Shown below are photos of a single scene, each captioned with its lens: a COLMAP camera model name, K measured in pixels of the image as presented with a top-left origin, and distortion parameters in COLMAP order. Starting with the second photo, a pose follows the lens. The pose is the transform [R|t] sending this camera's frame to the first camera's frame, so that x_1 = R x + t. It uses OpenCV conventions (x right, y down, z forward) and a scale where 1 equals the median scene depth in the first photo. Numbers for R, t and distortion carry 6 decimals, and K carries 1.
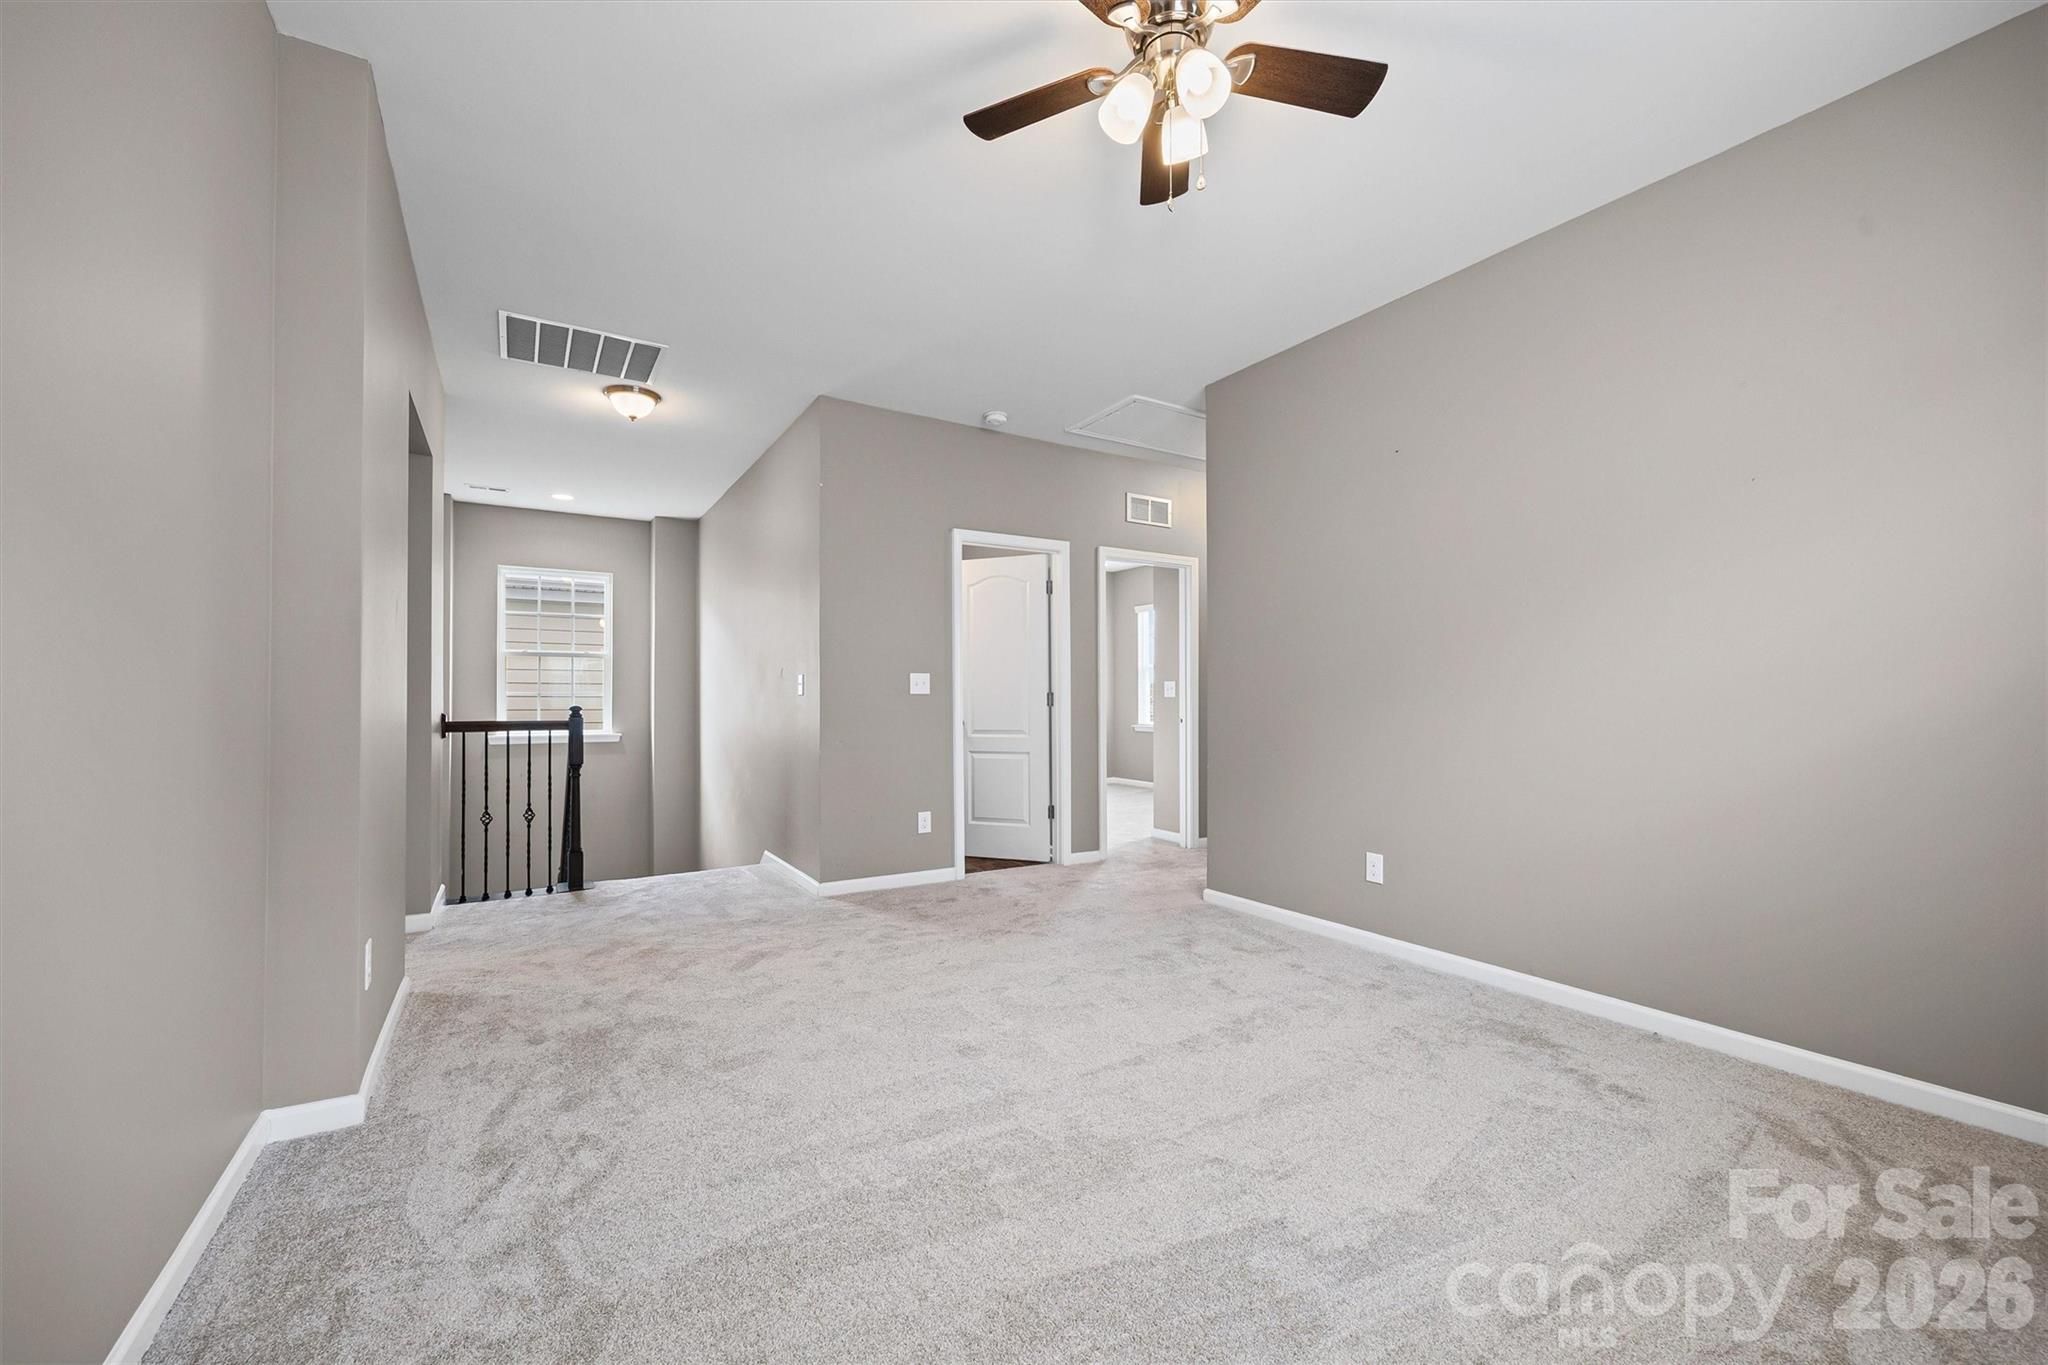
lens RADIAL K [[818.4, 0, 1024.0], [0, 818.4, 682.5], [0, 0, 1]] dist [-0.000263, -0.000075]
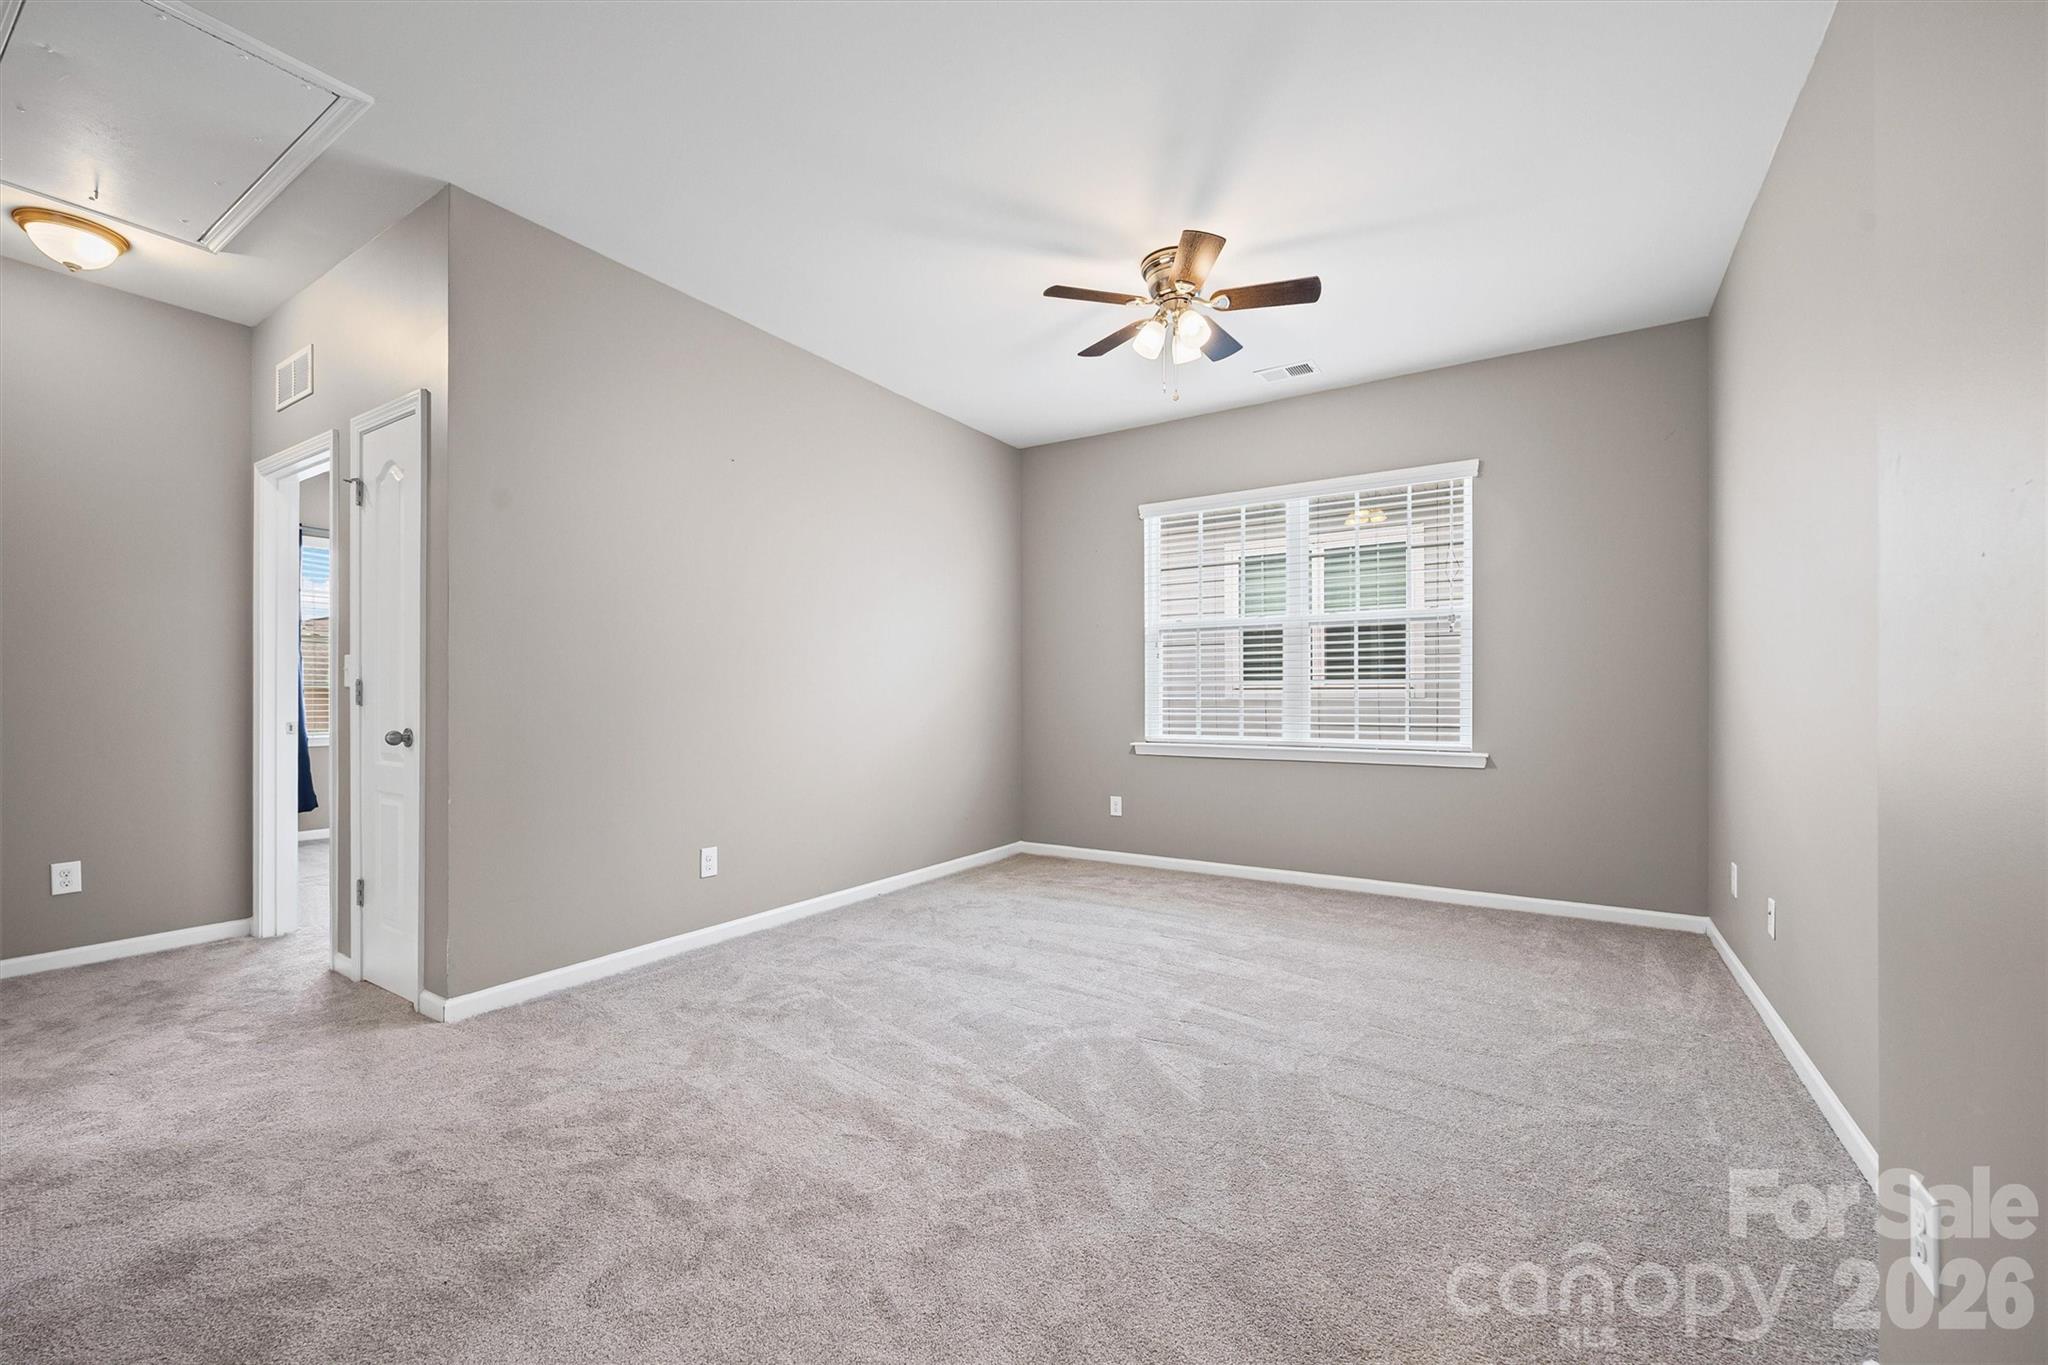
lens RADIAL K [[818.4, 0, 1024.0], [0, 818.4, 682.5], [0, 0, 1]] dist [-0.000263, -0.000075]
pose [[-0.430148, 0.017721, 0.902585, -0.821558], [-0.019919, 0.999378, -0.029114, 0.034017], [-0.902539, -0.030503, -0.429527, 1.369456]]
